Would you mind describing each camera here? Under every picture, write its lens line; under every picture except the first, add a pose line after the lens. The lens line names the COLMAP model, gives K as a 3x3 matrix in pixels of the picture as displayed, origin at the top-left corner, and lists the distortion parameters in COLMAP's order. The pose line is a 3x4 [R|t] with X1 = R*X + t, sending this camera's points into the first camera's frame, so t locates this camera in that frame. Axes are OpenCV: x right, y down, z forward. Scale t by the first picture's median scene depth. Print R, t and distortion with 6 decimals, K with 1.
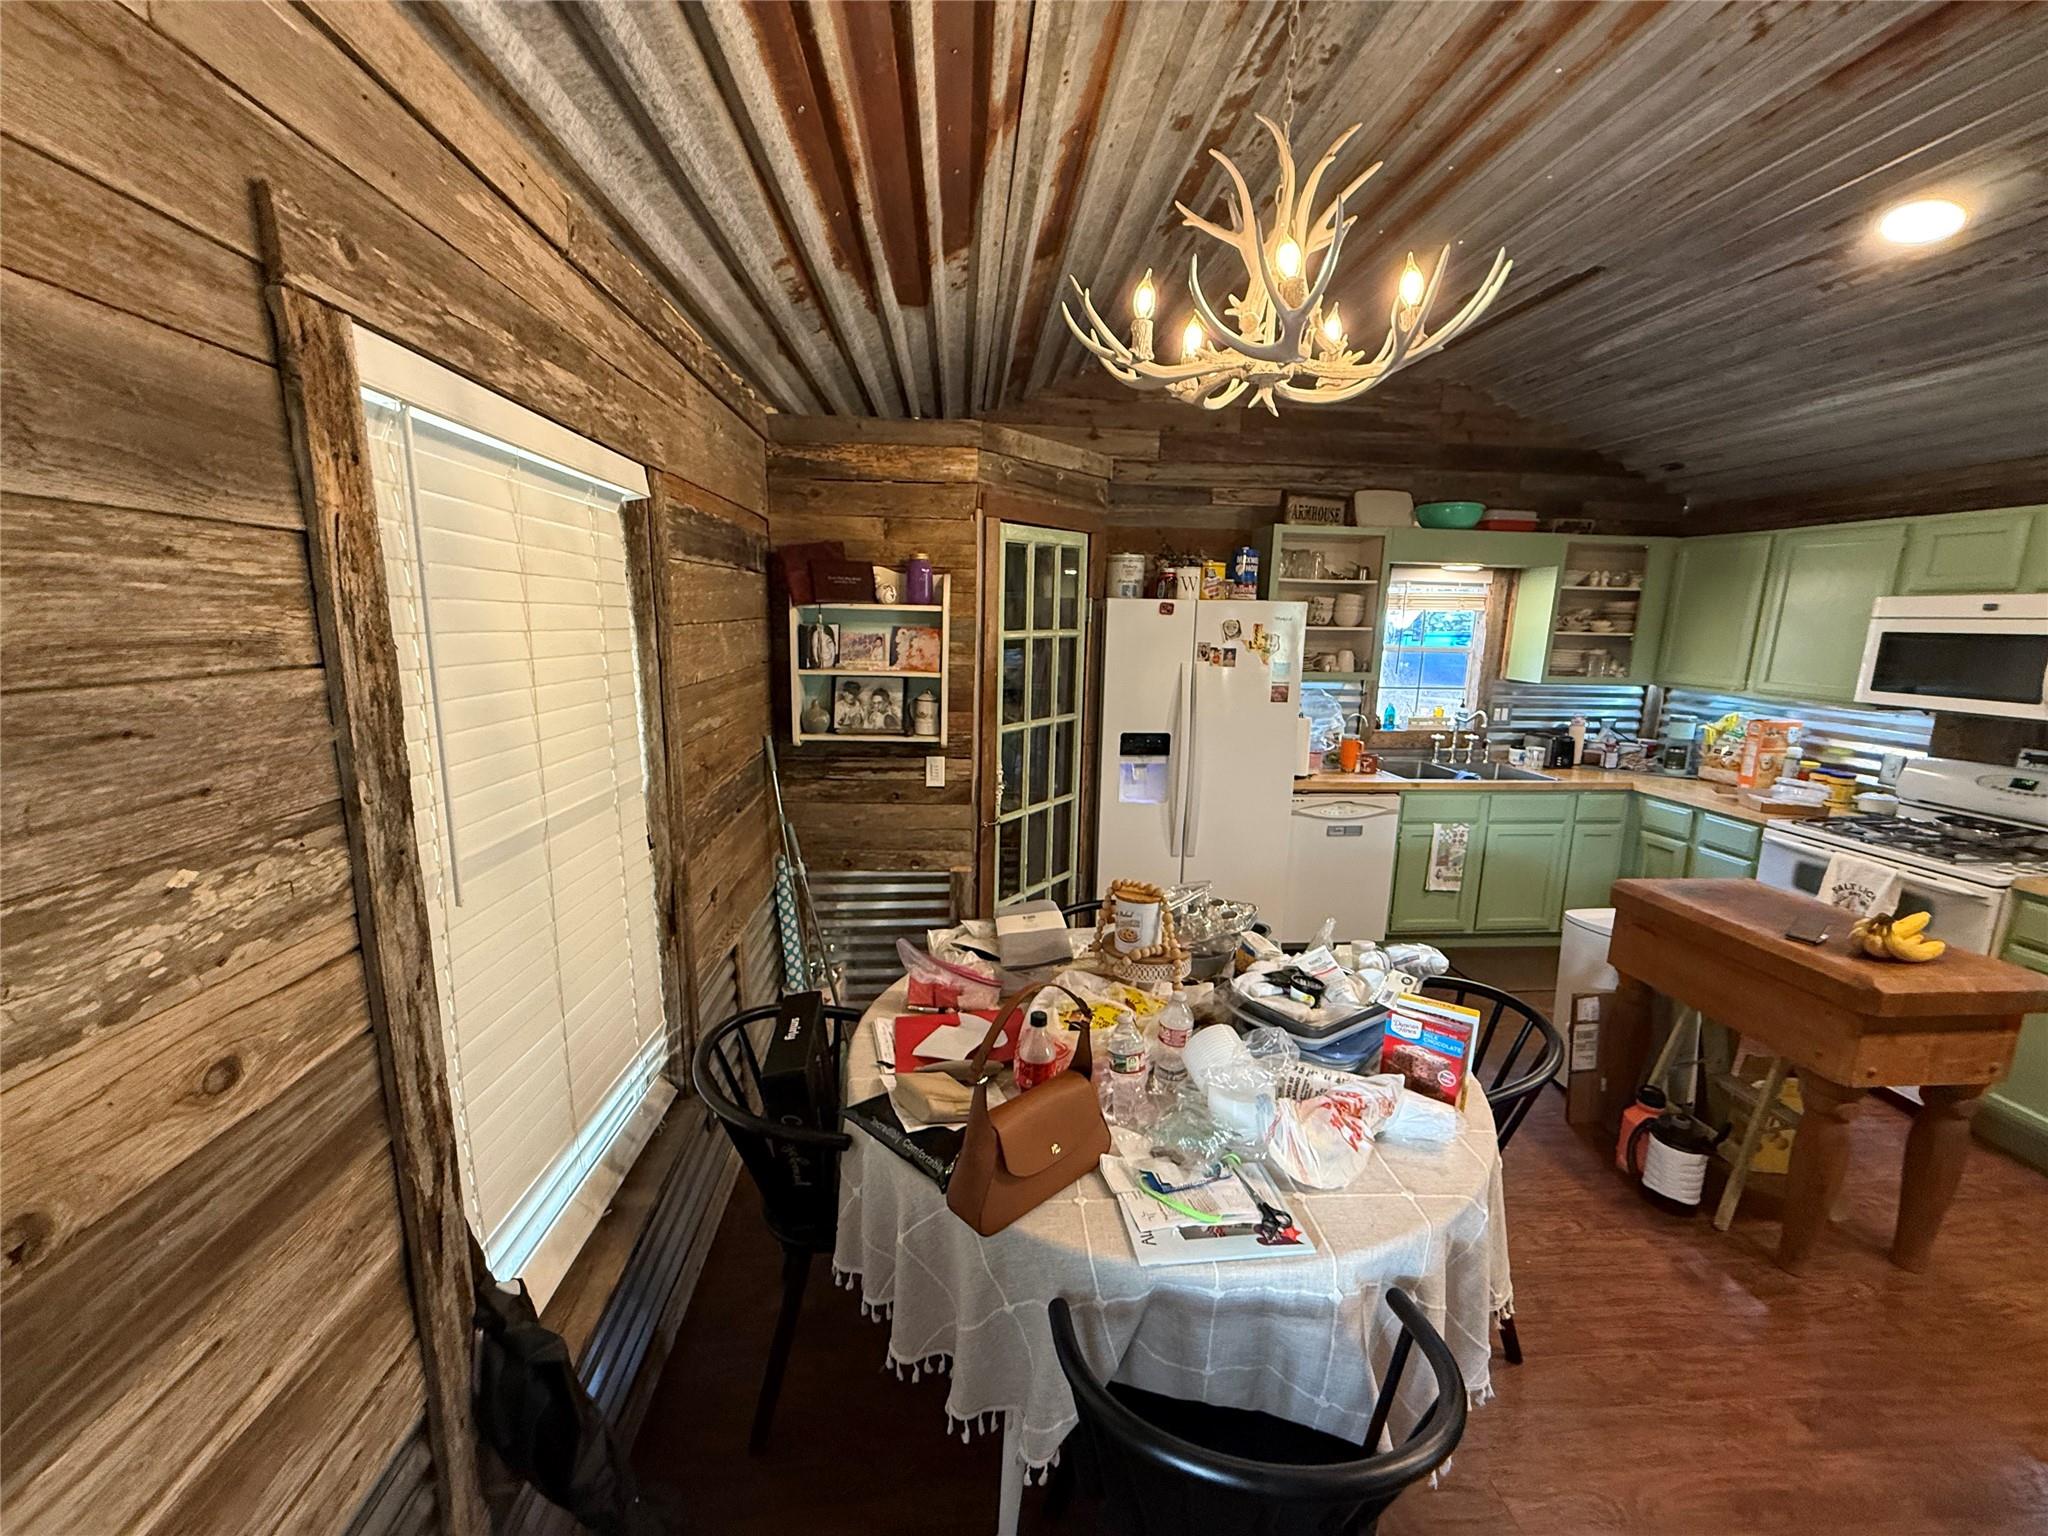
lens RADIAL K [[812.3, 0, 1021.8], [0, 812.3, 767.2], [0, 0, 1]] dist [-0.001567, 0.000407]
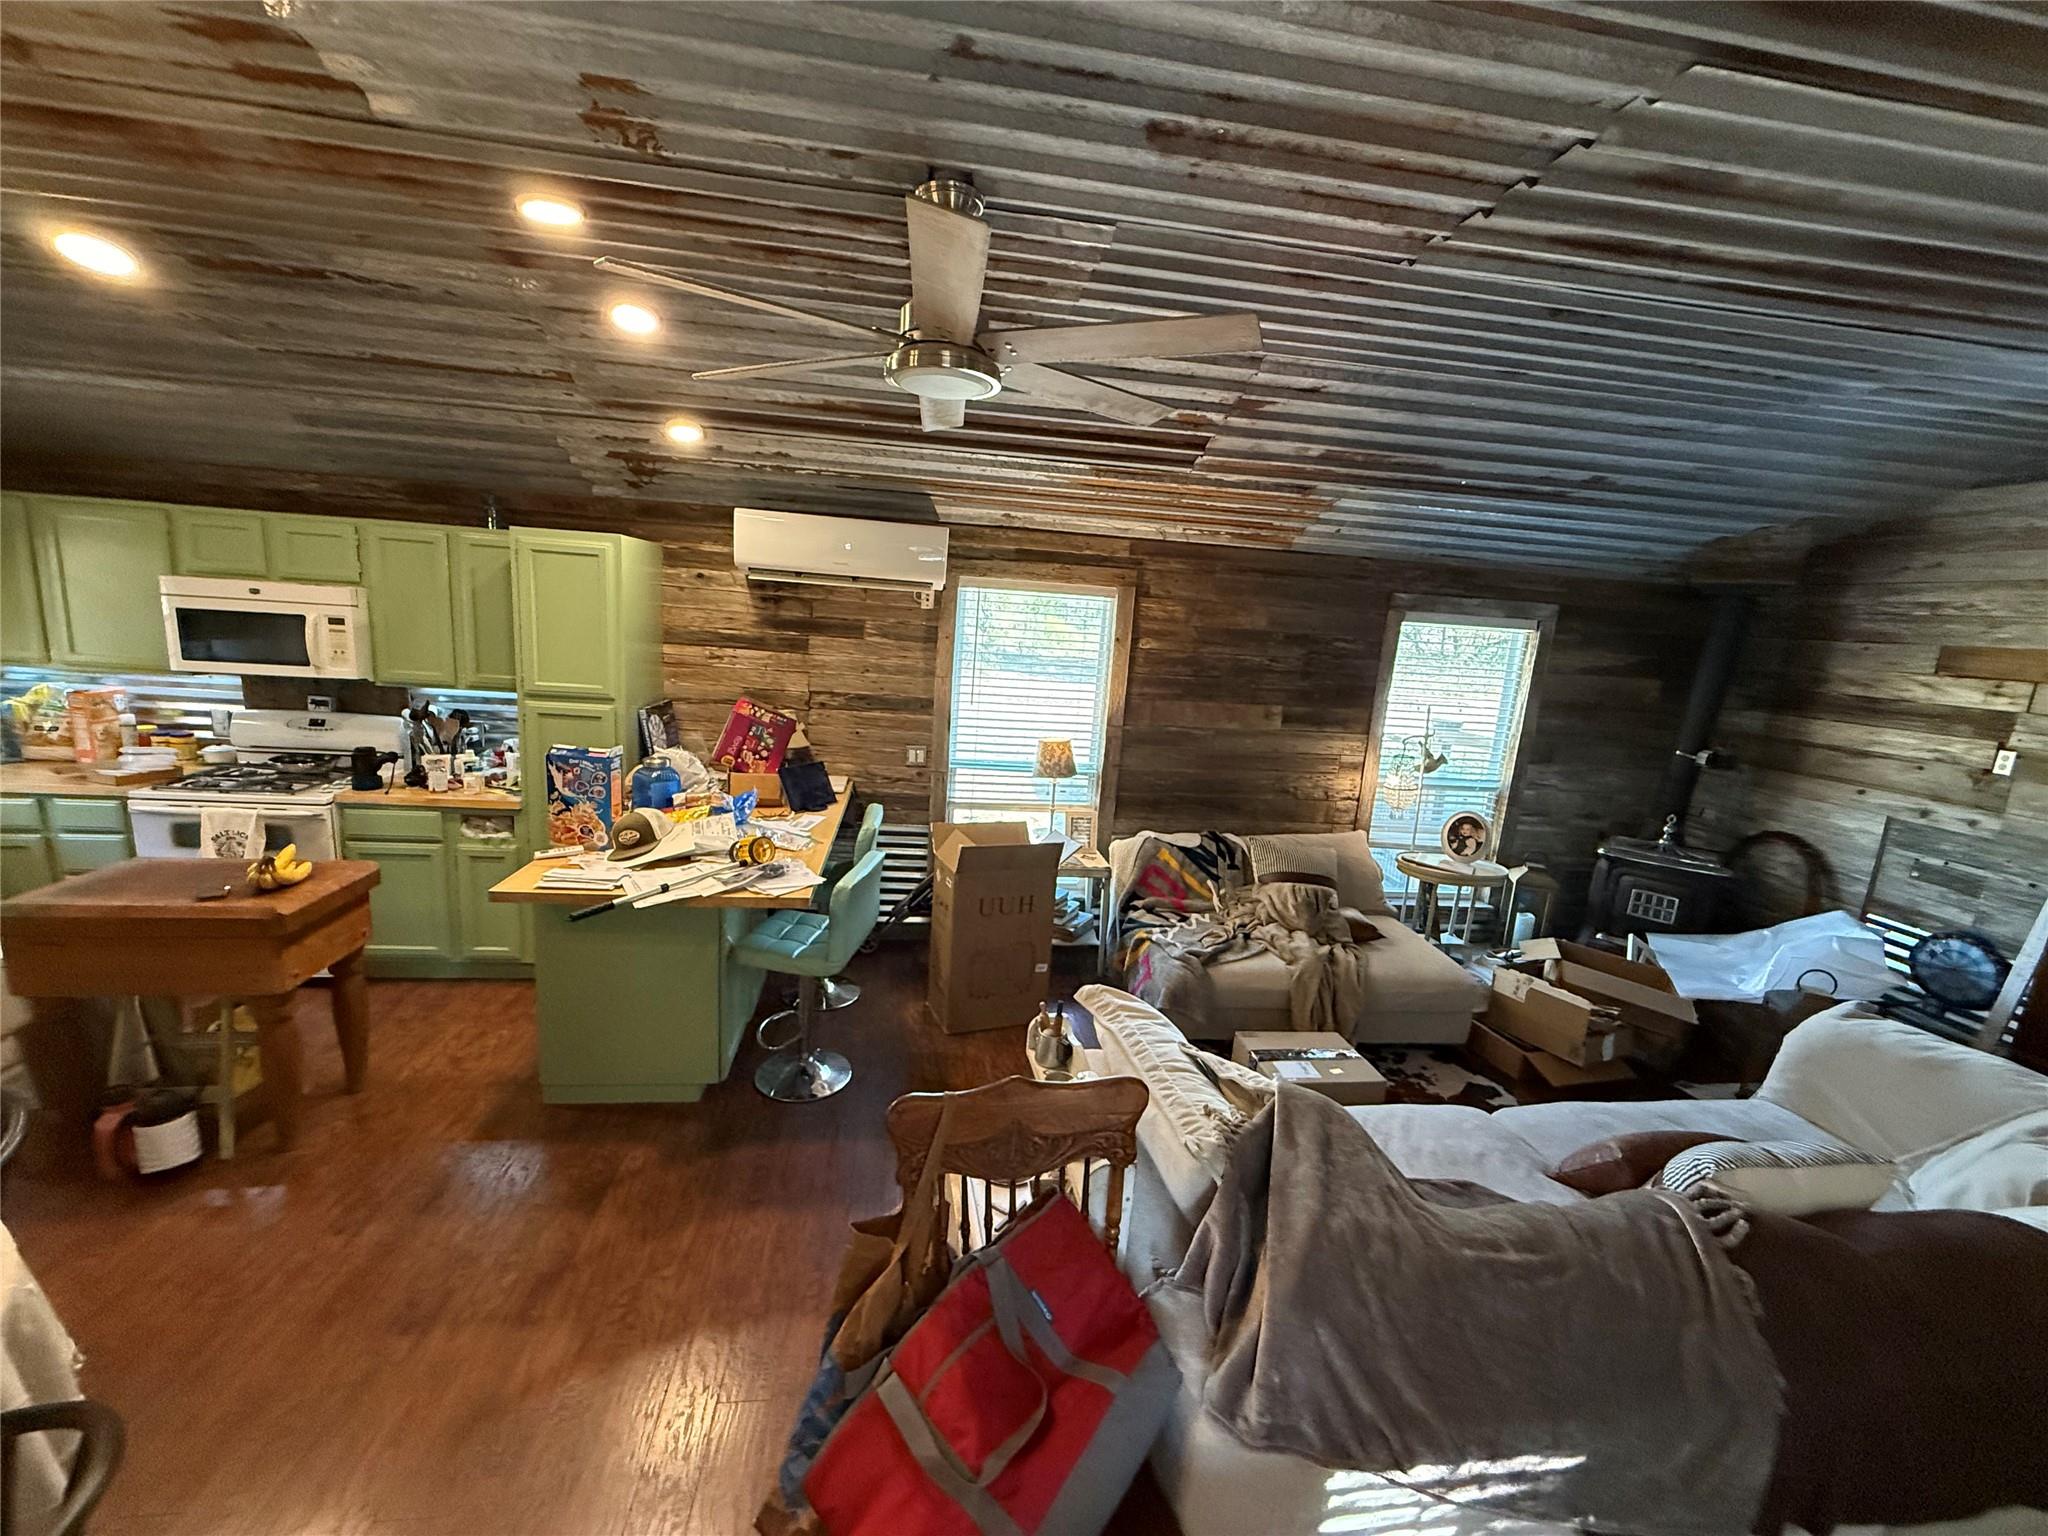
lens RADIAL K [[812.3, 0, 1019.8], [0, 812.3, 766.3], [0, 0, 1]] dist [-0.001567, 0.000407]
pose [[-0.045016, -0.212800, 0.976058, -0.127539], [0.116762, 0.969231, 0.216697, -0.057664], [-0.992139, 0.123721, -0.018784, -0.106001]]
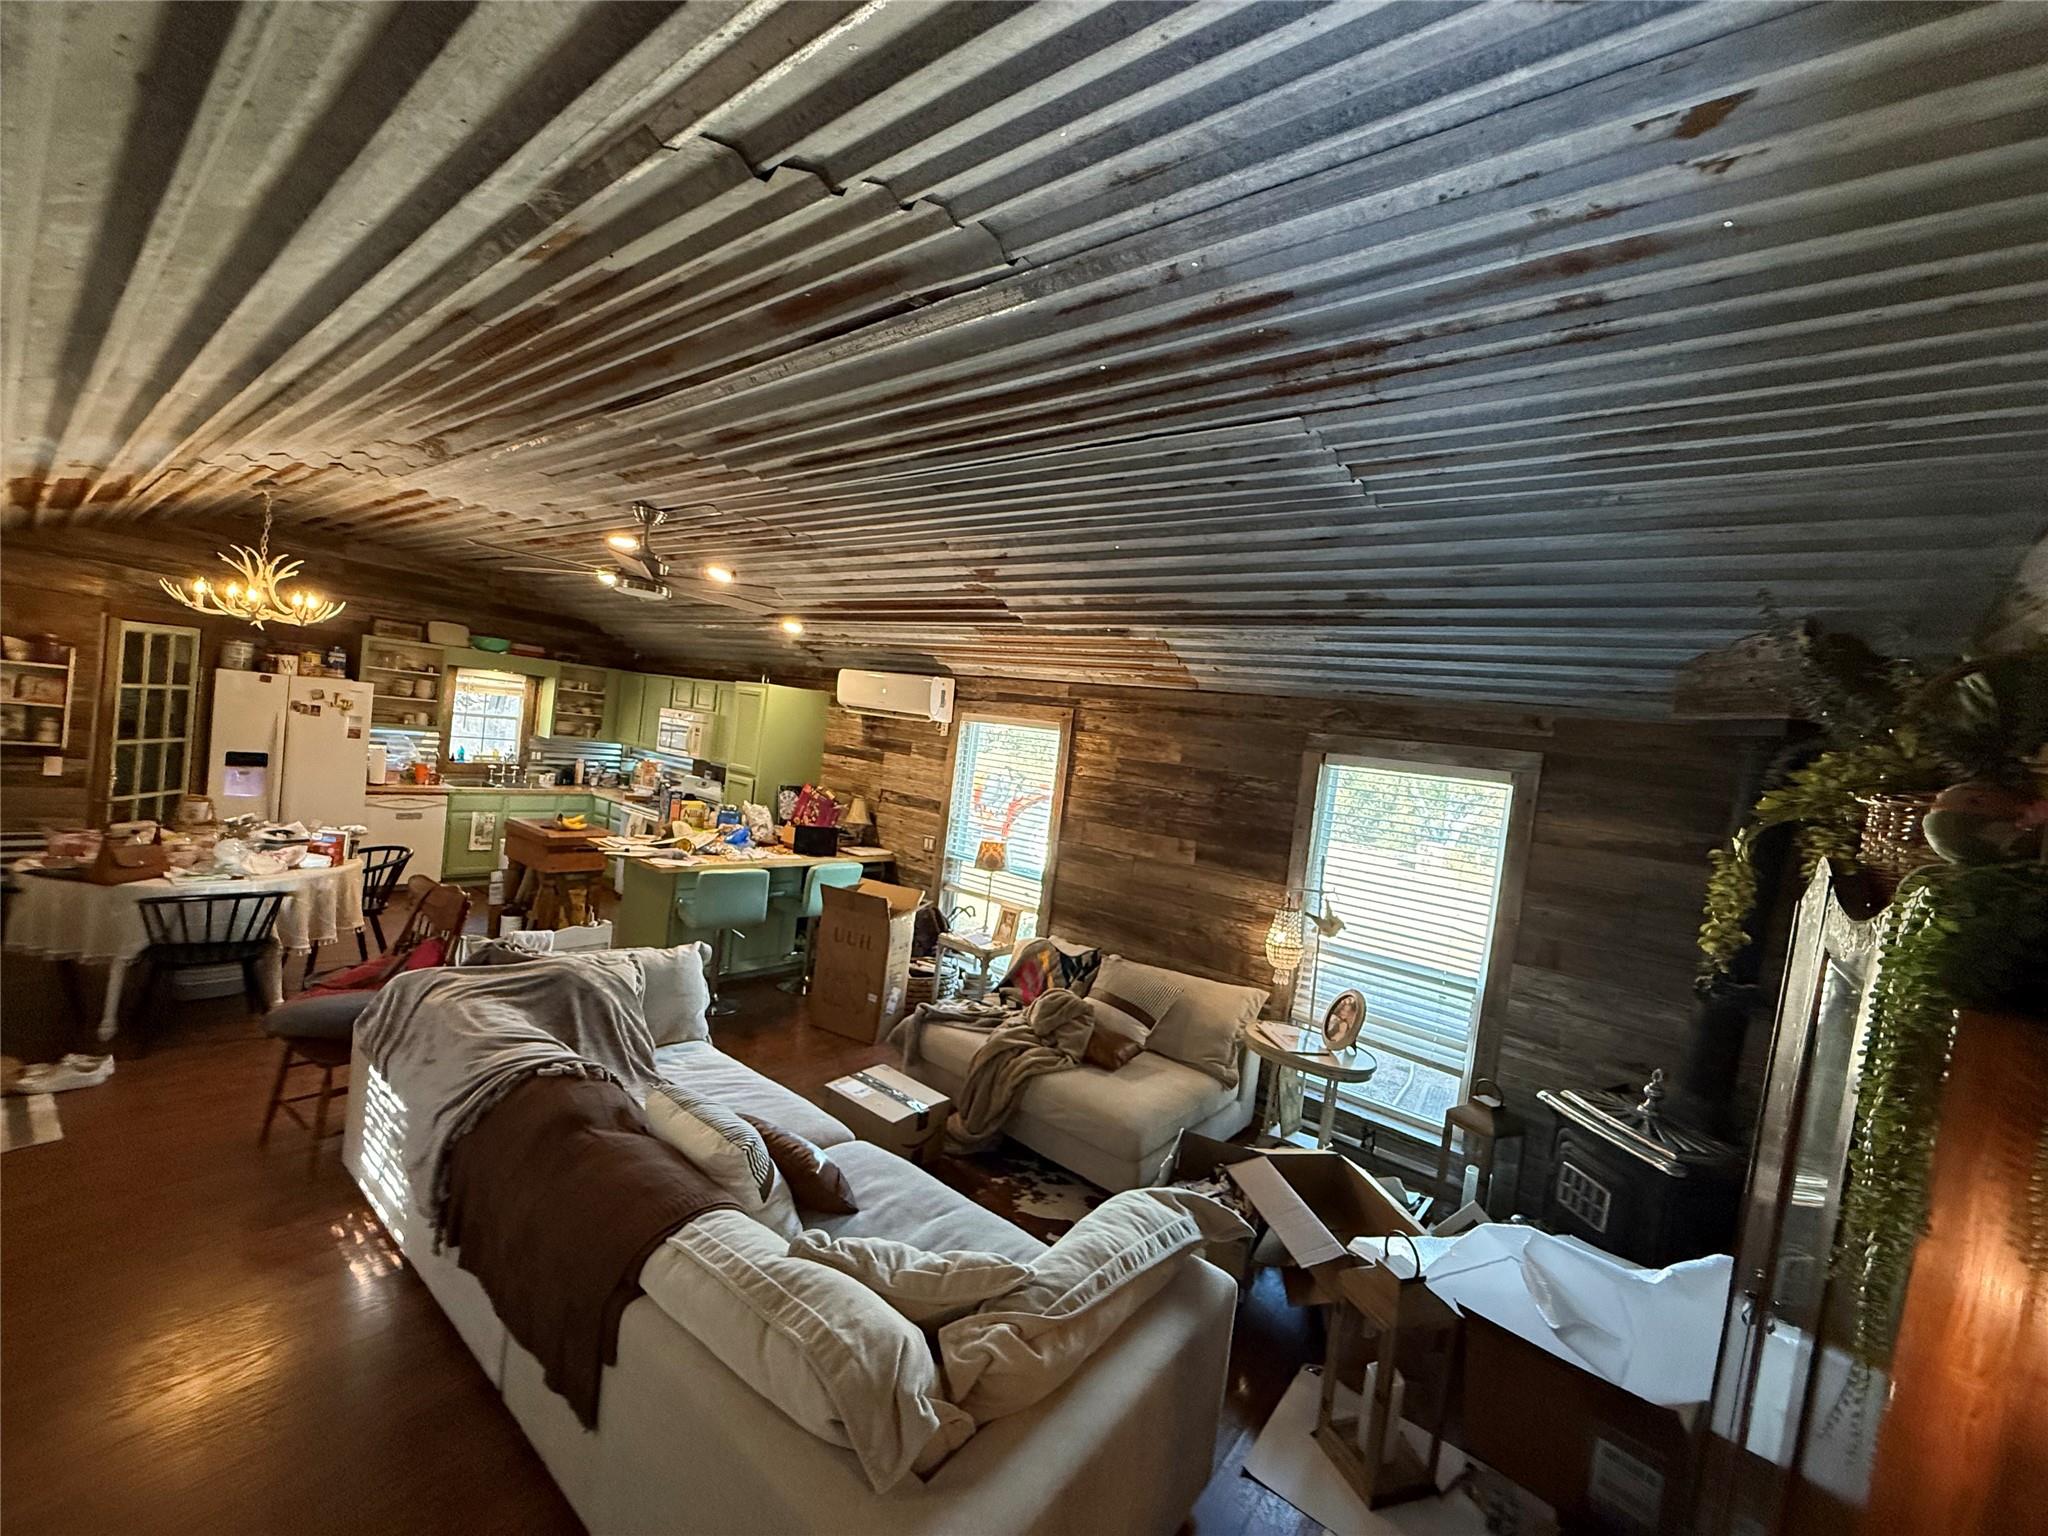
lens RADIAL K [[812.3, 0, 1022.0], [0, 812.3, 766.3], [0, 0, 1]] dist [-0.001567, 0.000407]
pose [[0.679015, 0.032445, 0.733407, 0.015895], [0.030839, 0.996880, -0.072652, 0.165376], [-0.733477, 0.071950, 0.675896, -1.348420]]
